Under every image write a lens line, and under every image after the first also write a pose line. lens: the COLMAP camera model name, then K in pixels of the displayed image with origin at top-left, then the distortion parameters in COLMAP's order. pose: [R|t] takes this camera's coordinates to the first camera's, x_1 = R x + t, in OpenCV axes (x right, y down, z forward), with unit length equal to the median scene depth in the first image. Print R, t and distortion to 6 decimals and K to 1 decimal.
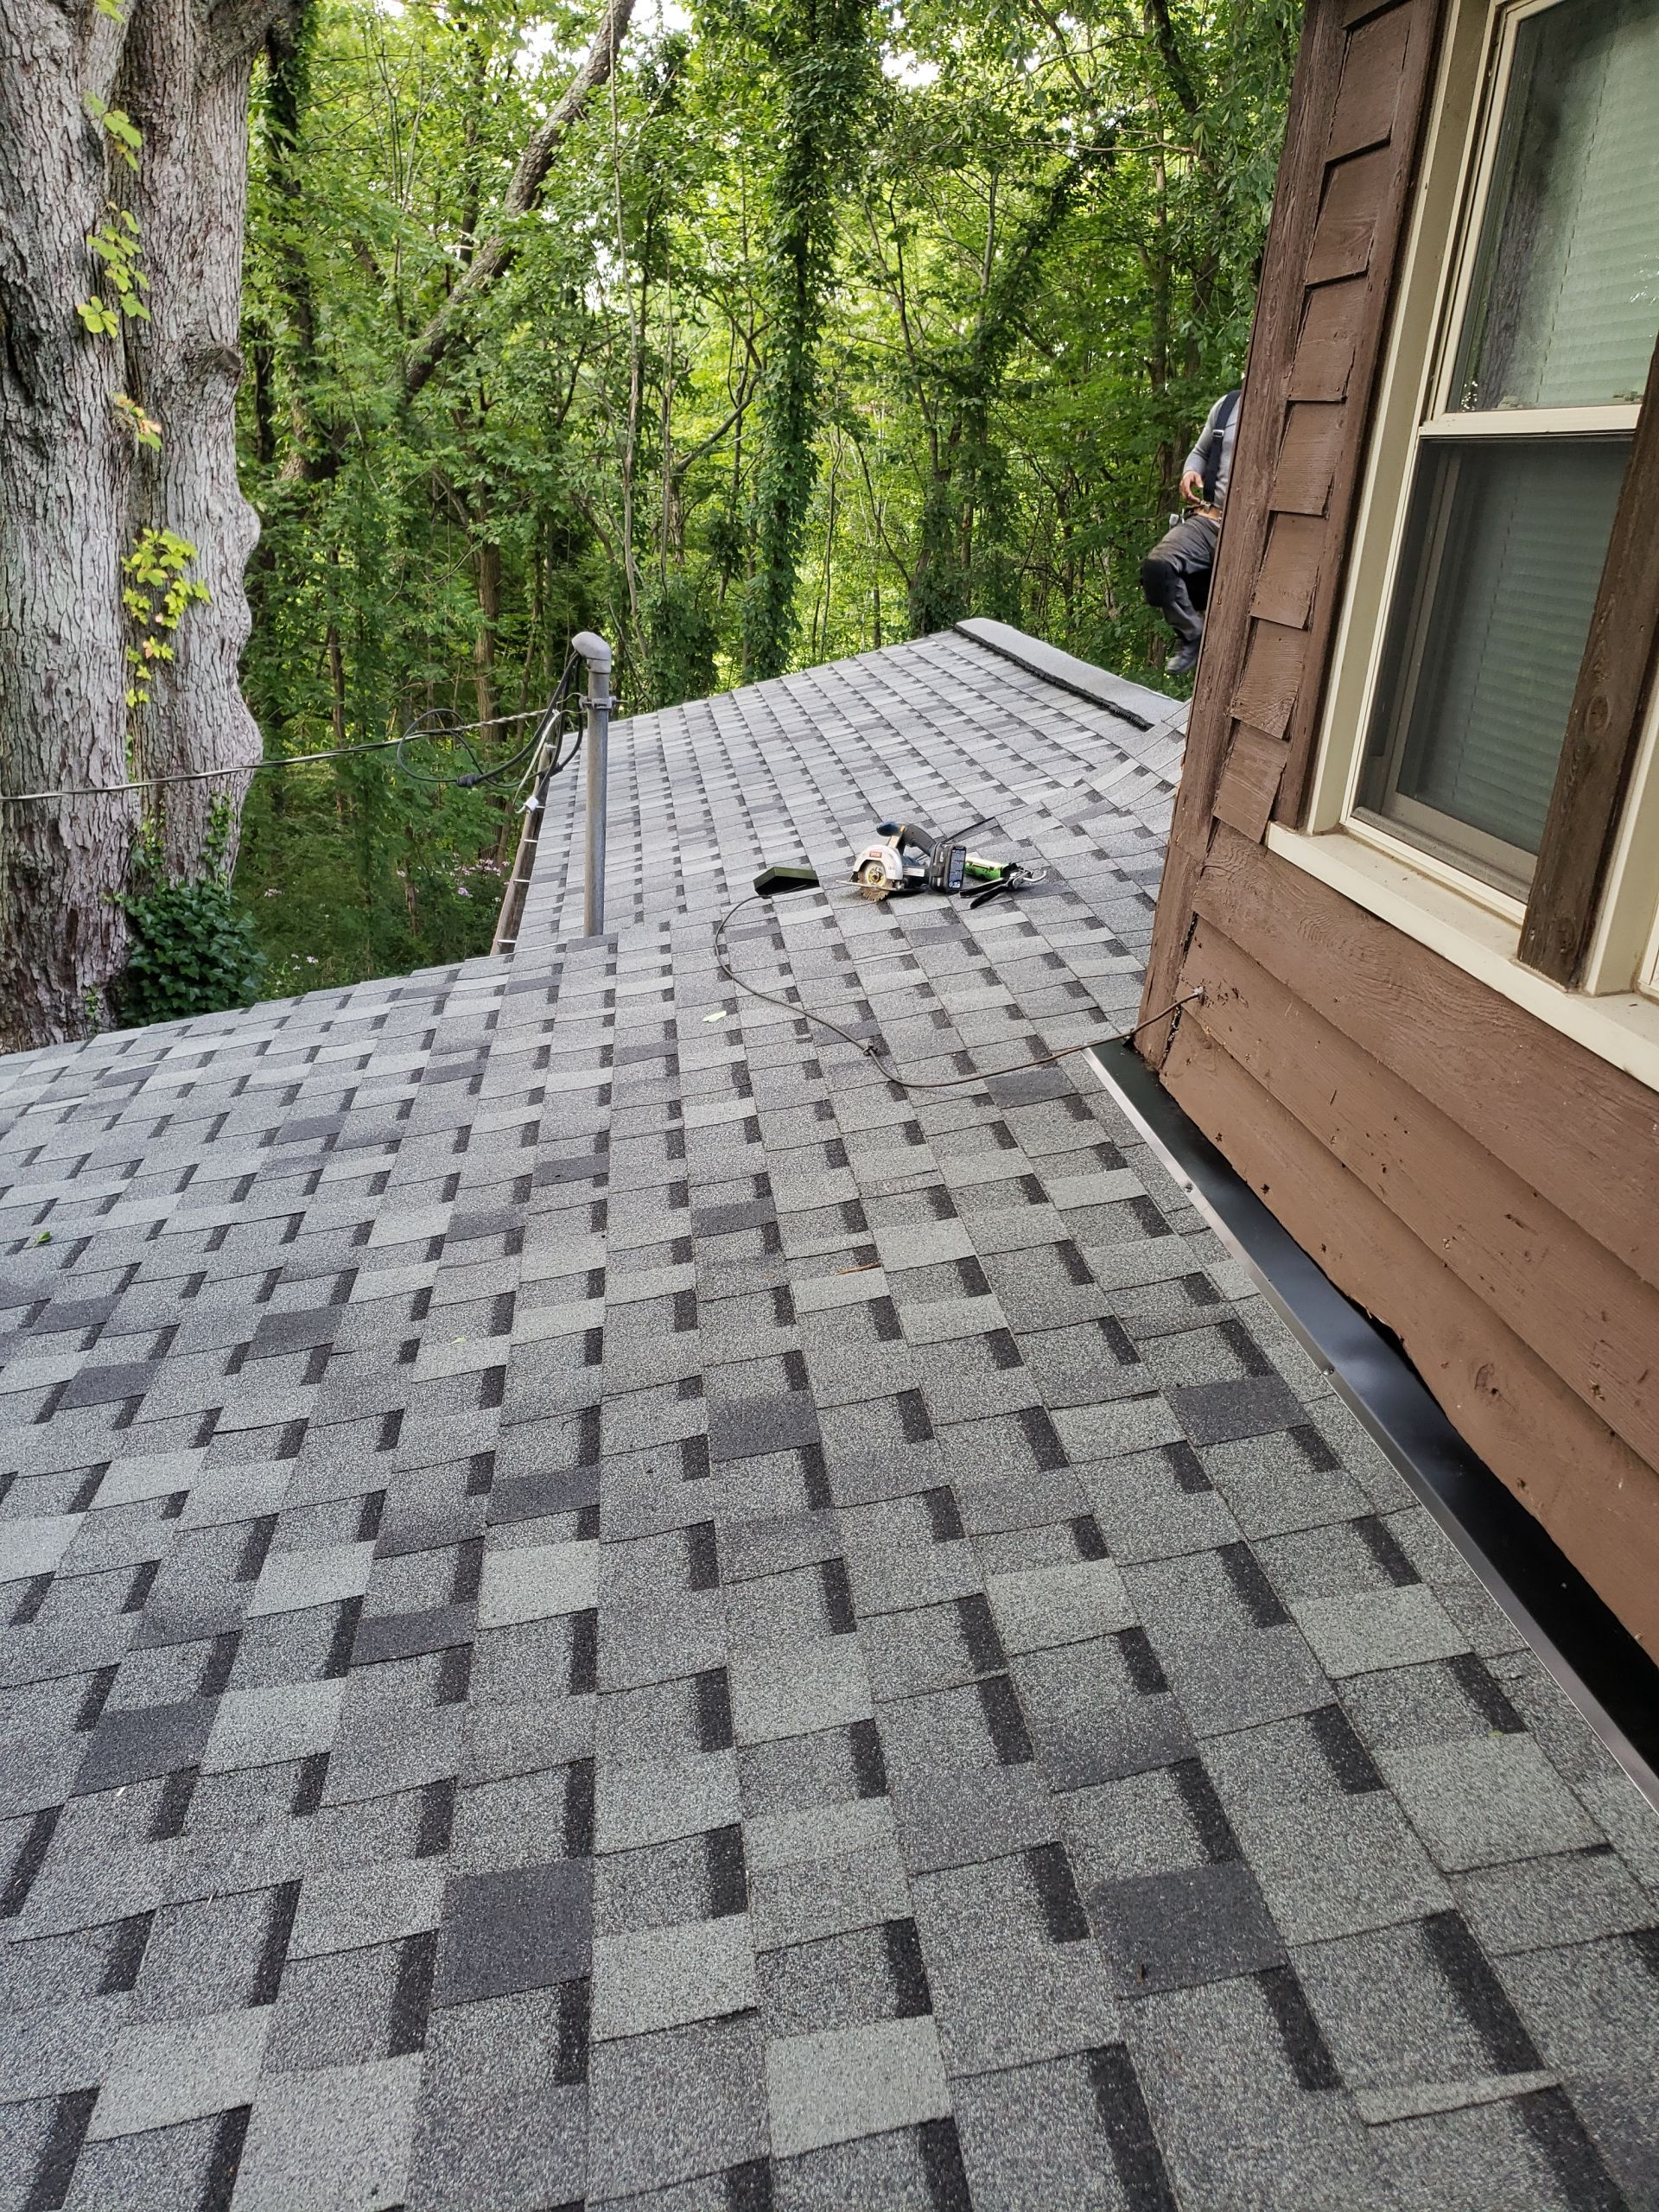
lens RADIAL K [[1698.8, 0, 772.9], [0, 1698.8, 1119.9], [0, 0, 1]] dist [0.033541, -0.013734]
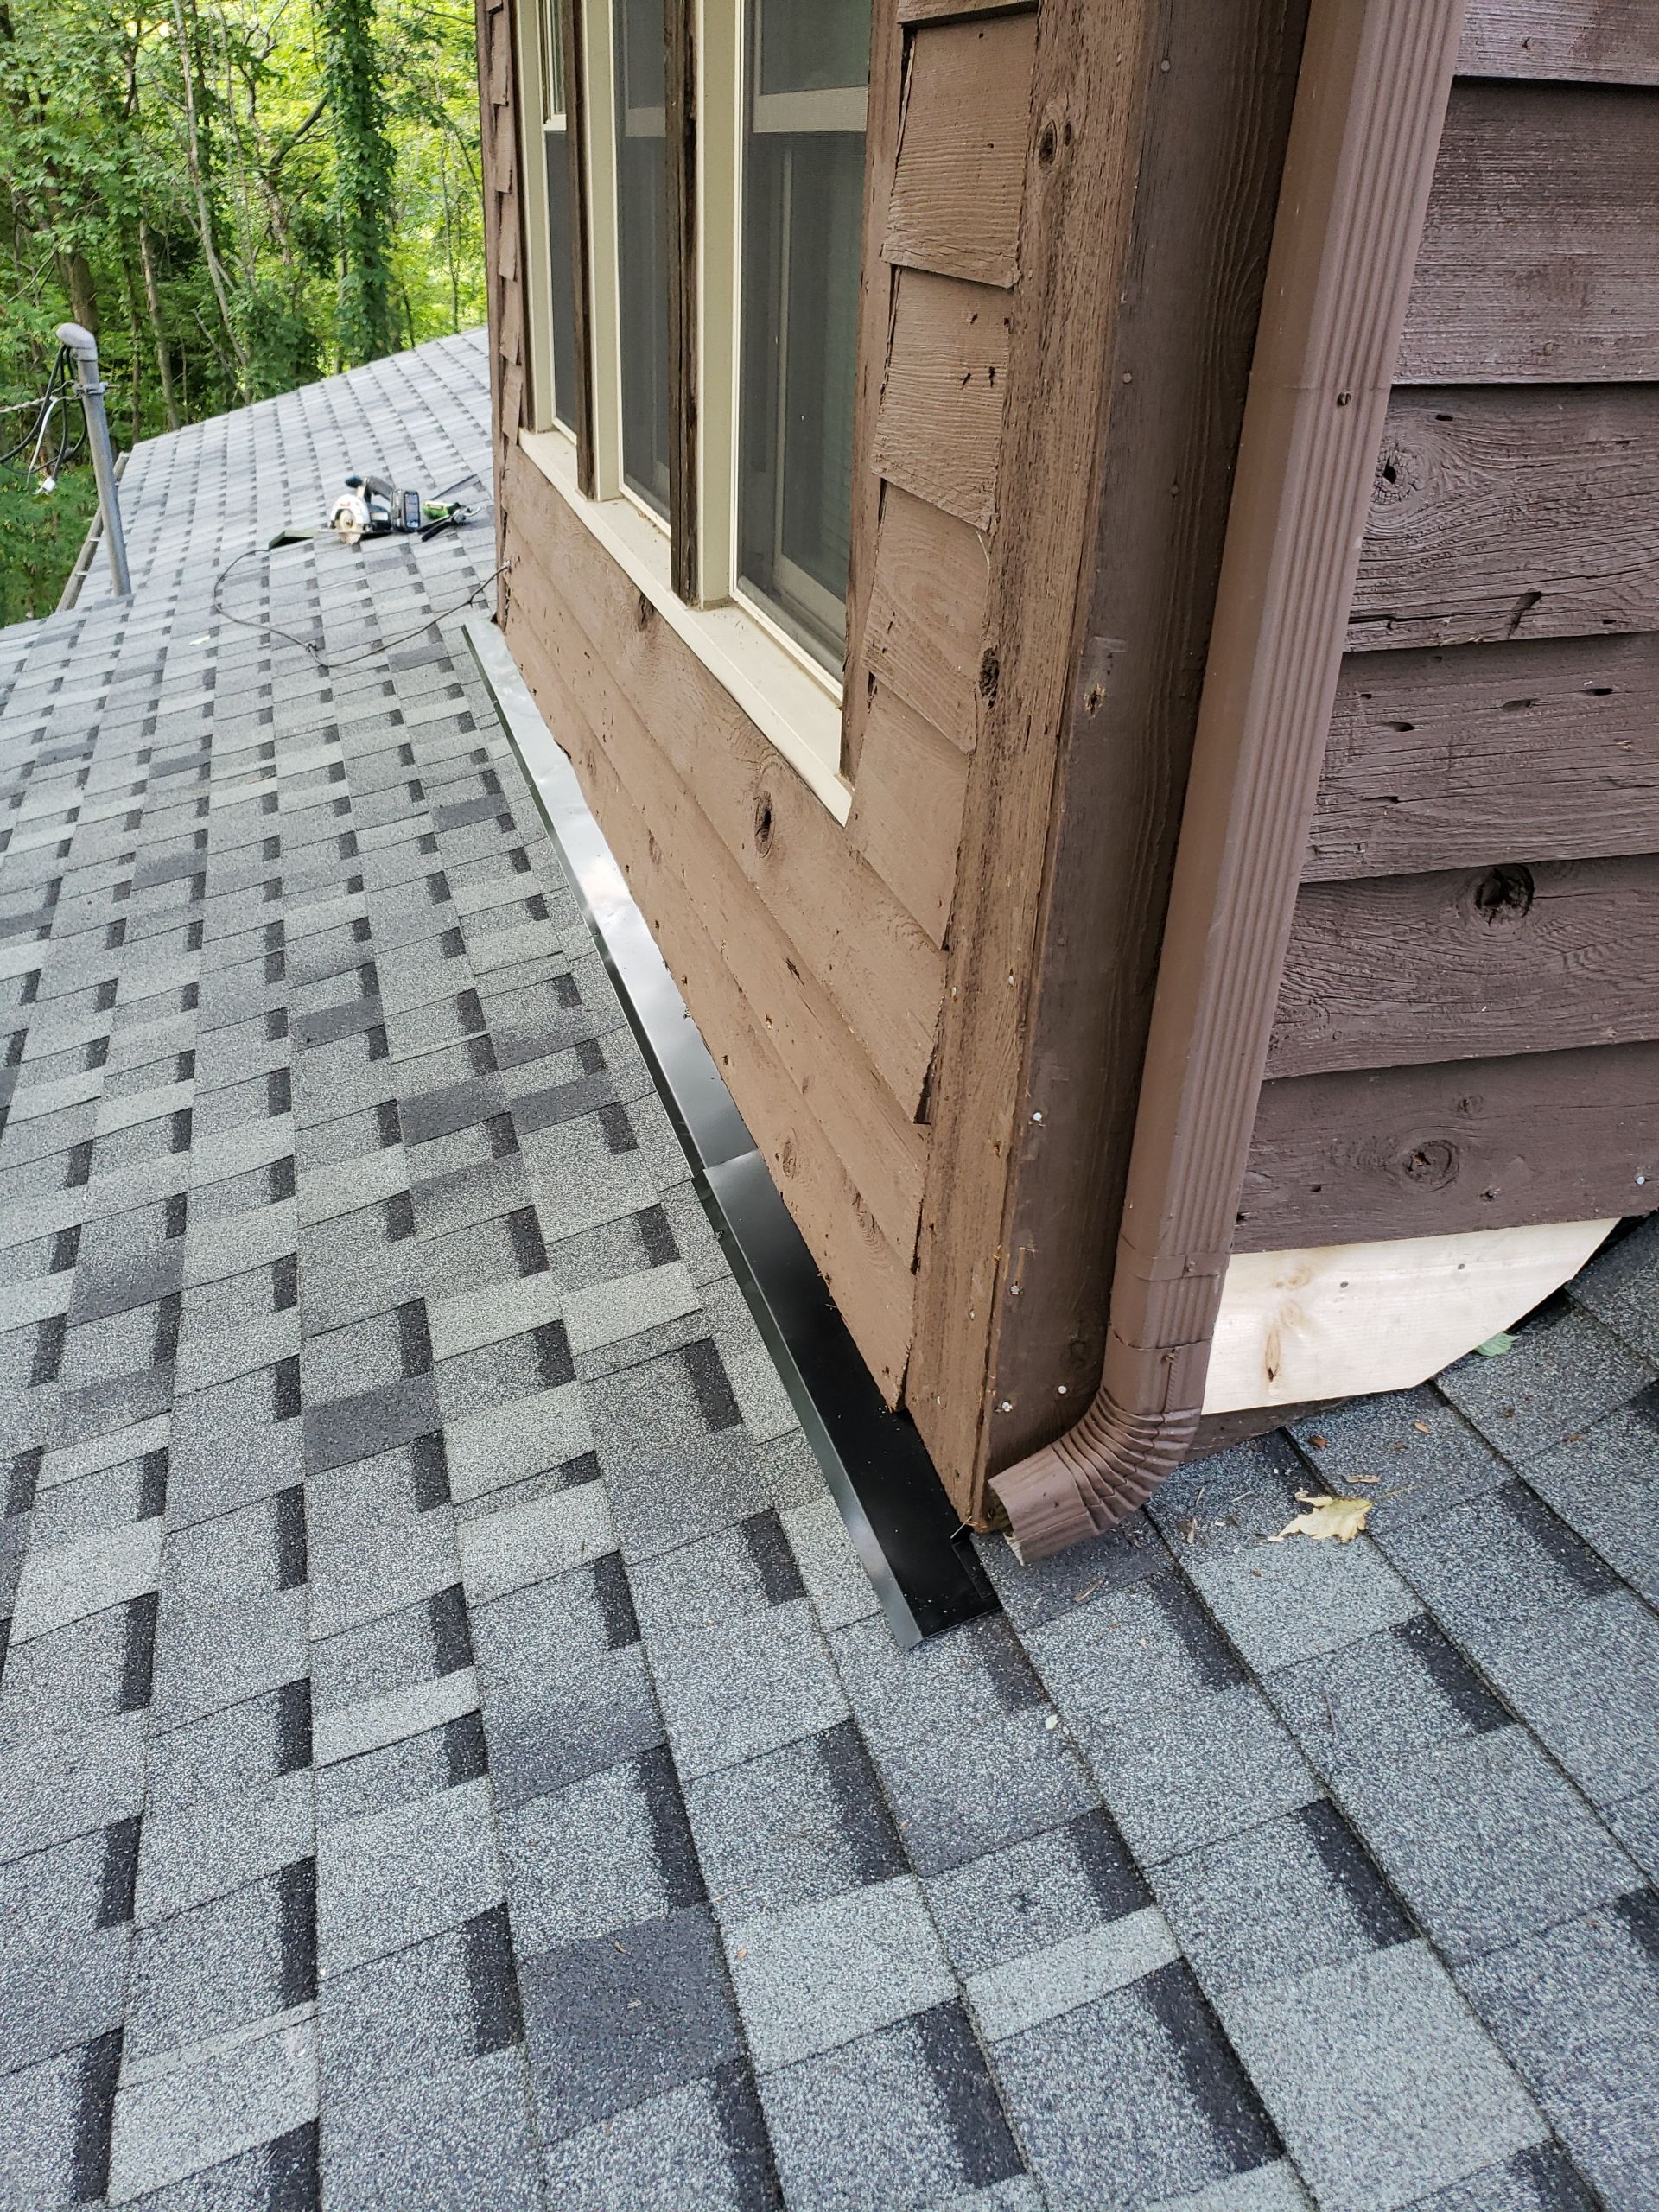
lens RADIAL K [[1698.8, 0, 830.0], [0, 1698.8, 1095.9], [0, 0, 1]] dist [0.033541, -0.013734]
pose [[0.979256, -0.128973, 0.156279, 0.171427], [0.105815, 0.983250, 0.148401, 0.124316], [-0.172801, -0.128786, 0.976501, -0.324714]]
